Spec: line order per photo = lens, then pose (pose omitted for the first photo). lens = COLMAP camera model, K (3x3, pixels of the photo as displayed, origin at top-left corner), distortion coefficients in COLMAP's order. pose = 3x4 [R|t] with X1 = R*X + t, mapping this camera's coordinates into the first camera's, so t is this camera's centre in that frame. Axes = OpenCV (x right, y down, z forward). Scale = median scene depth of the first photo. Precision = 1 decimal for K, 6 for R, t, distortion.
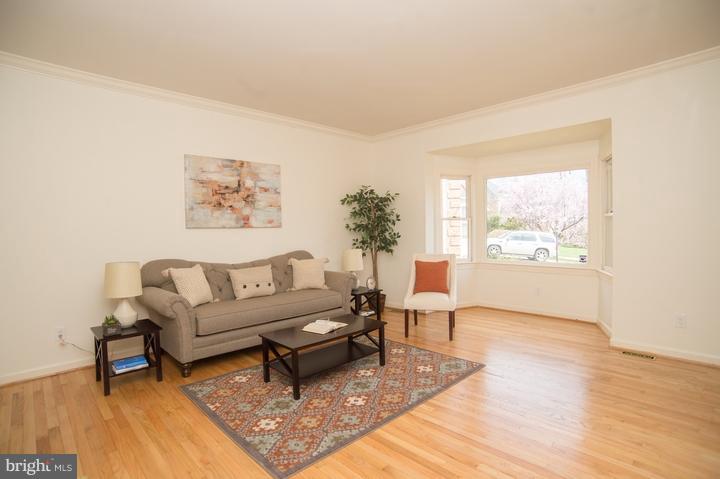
lens RADIAL K [[363.5, 0, 360.0], [0, 363.5, 239.5], [0, 0, 1]] dist [-0.101992, 0.049540]
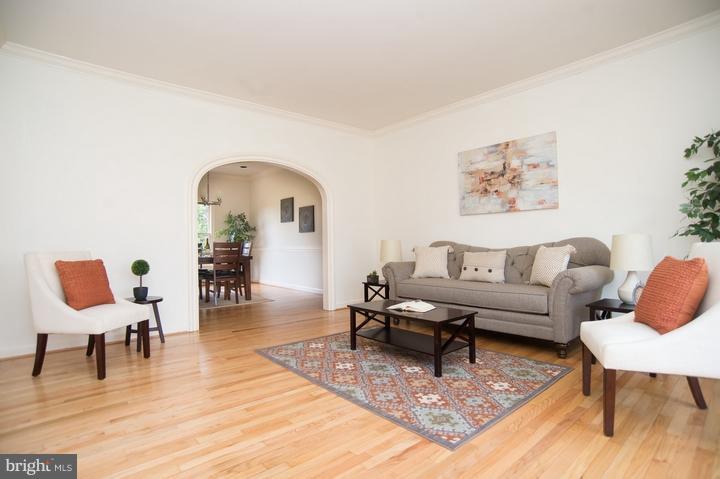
lens RADIAL K [[363.5, 0, 360.0], [0, 363.5, 239.5], [0, 0, 1]] dist [-0.101992, 0.049540]
pose [[-0.059861, 0.003890, -0.998199, 0.670446], [-0.013363, 0.999900, 0.004698, 0.043277], [0.998117, 0.013620, -0.059803, 0.700758]]
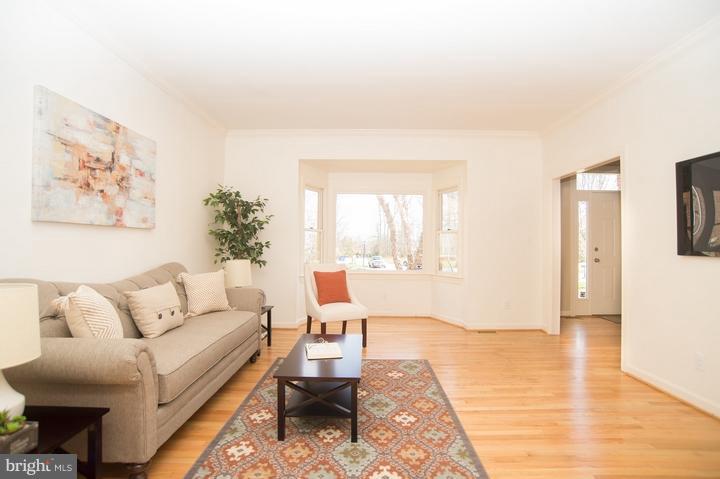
lens RADIAL K [[363.5, 0, 360.0], [0, 363.5, 239.5], [0, 0, 1]] dist [-0.101992, 0.049540]
pose [[0.705301, 0.031592, 0.708204, -0.480906], [-0.000226, 0.999016, -0.044339, 0.018454], [-0.708908, 0.031112, 0.704614, 0.266686]]
